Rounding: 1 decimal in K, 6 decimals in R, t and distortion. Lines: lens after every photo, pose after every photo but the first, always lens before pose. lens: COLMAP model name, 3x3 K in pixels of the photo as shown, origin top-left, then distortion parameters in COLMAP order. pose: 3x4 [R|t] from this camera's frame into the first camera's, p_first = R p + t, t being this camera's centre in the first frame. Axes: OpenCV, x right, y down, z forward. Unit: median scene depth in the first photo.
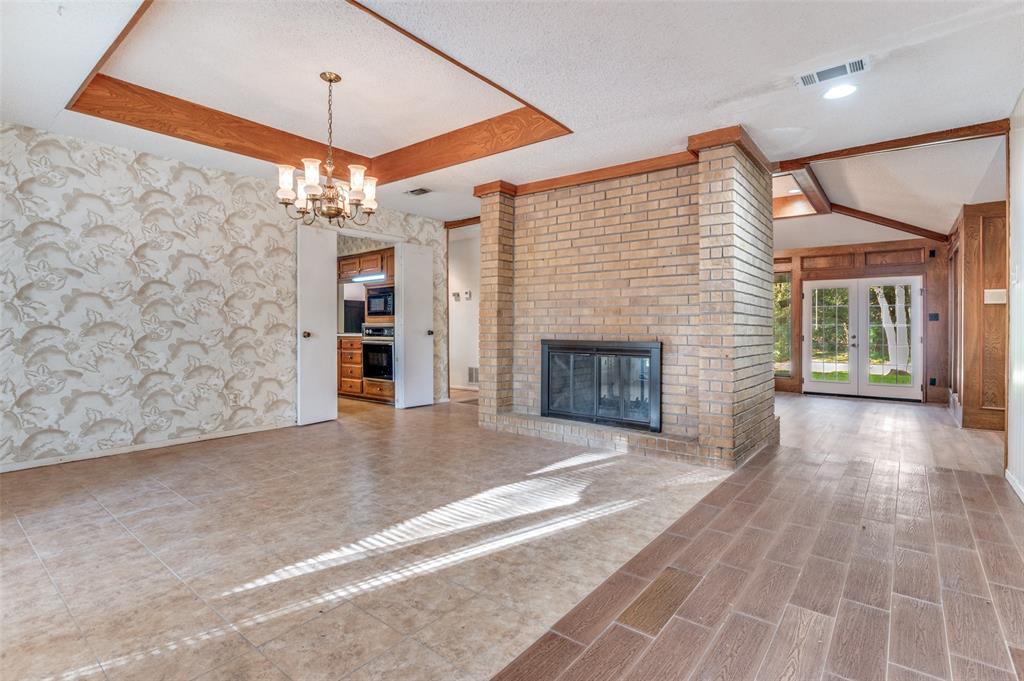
lens RADIAL K [[491.6, 0, 511.2], [0, 491.6, 328.7], [0, 0, 1]] dist [-0.012500, 0.000186]
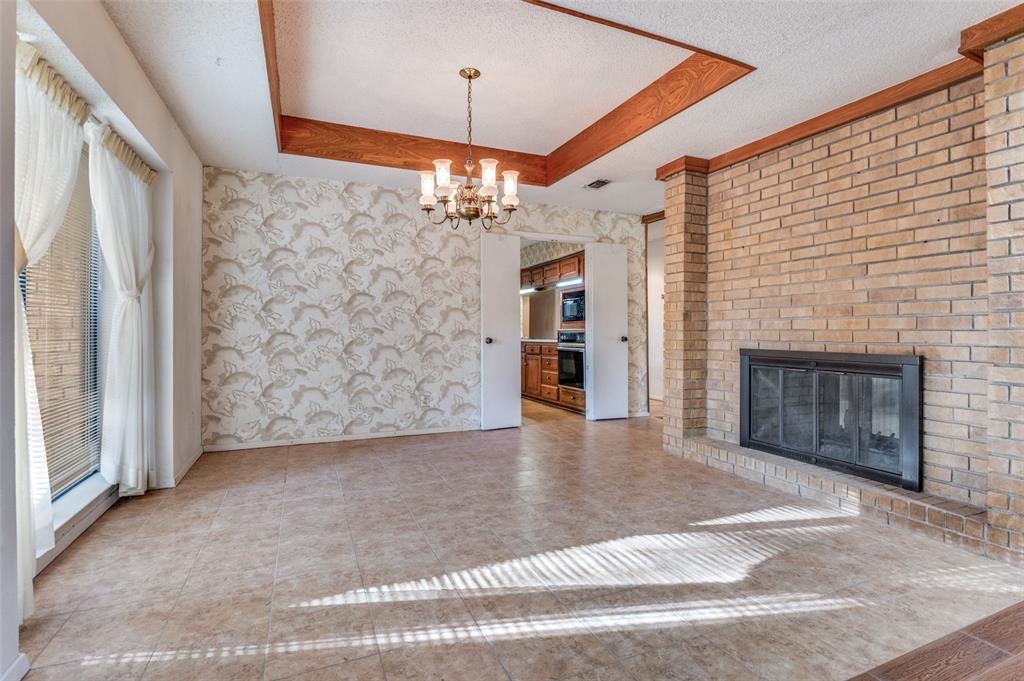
lens RADIAL K [[491.6, 0, 511.2], [0, 491.6, 328.7], [0, 0, 1]] dist [-0.012500, 0.000186]
pose [[0.882350, -0.004929, -0.470568, 0.127784], [-0.000491, 0.999935, -0.011395, -0.001033], [0.470594, 0.010286, 0.882290, 0.160576]]
